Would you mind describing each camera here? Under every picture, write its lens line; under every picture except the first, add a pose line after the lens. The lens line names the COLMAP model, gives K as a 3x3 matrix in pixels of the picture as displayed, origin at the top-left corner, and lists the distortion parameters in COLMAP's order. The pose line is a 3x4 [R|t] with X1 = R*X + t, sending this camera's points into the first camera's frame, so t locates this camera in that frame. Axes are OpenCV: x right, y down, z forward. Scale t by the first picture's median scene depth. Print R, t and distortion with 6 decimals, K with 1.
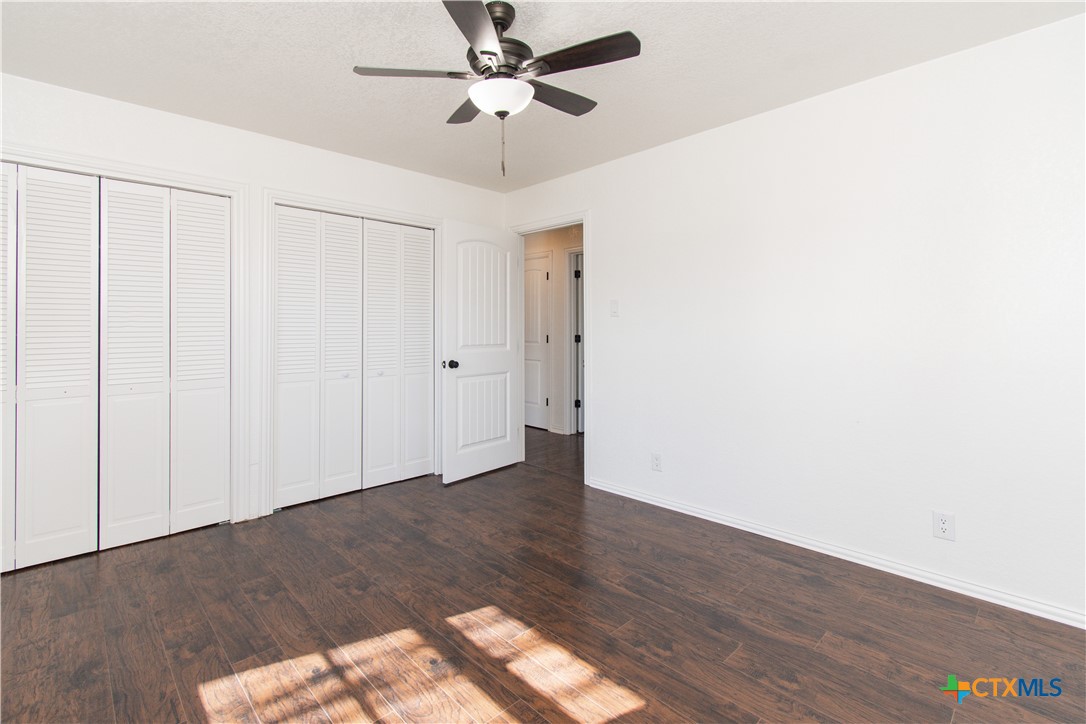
lens RADIAL K [[493.2, 0, 524.9], [0, 493.2, 326.5], [0, 0, 1]] dist [0.001651, -0.000004]
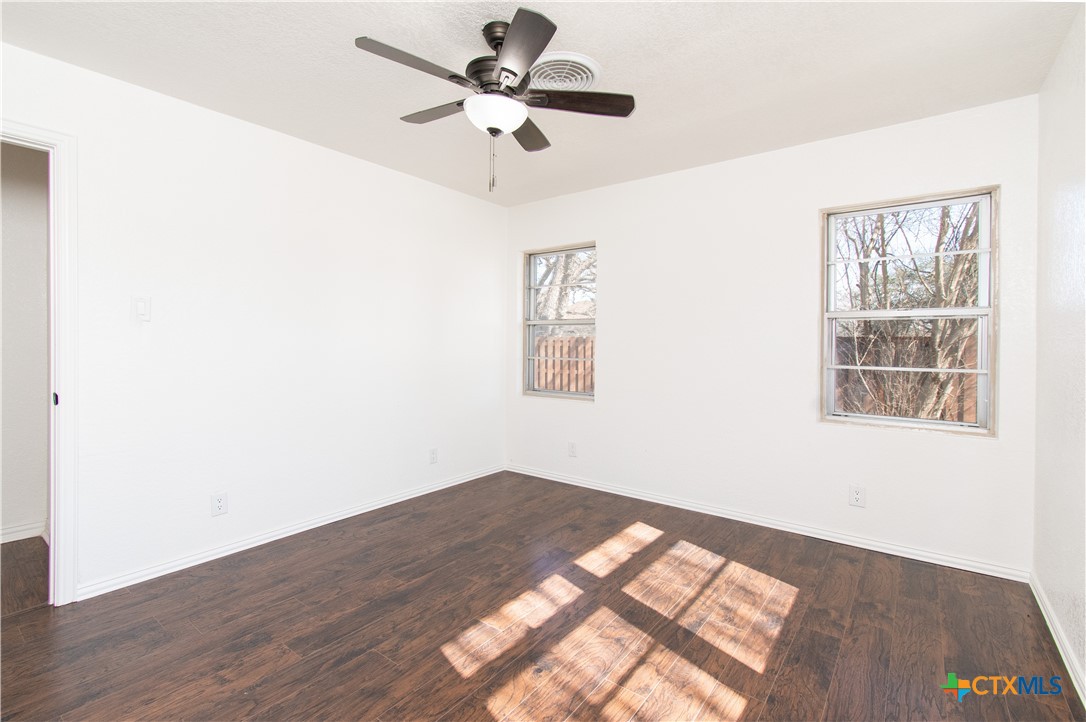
lens RADIAL K [[488.0, 0, 544.8], [0, 488.0, 344.1], [0, 0, 1]] dist [0.000742, 0.000077]
pose [[-0.169173, -0.000617, 0.985586, -0.915586], [-0.014053, 0.999900, -0.001786, 0.005958], [-0.985486, -0.014152, -0.169165, 0.906180]]
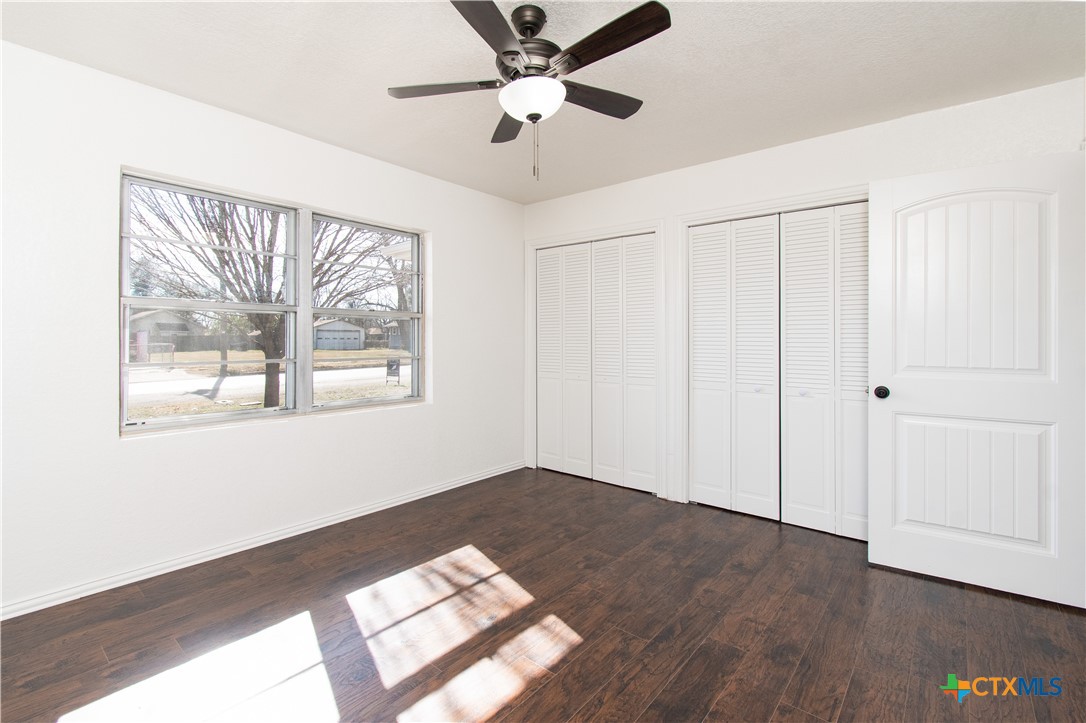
lens RADIAL K [[488.0, 0, 544.8], [0, 488.0, 344.6], [0, 0, 1]] dist [0.000742, 0.000077]
pose [[0.125415, 0.014297, -0.992001, 0.771743], [0.002087, 0.999890, 0.014675, -0.000078], [0.992102, -0.003911, 0.125371, 0.763291]]
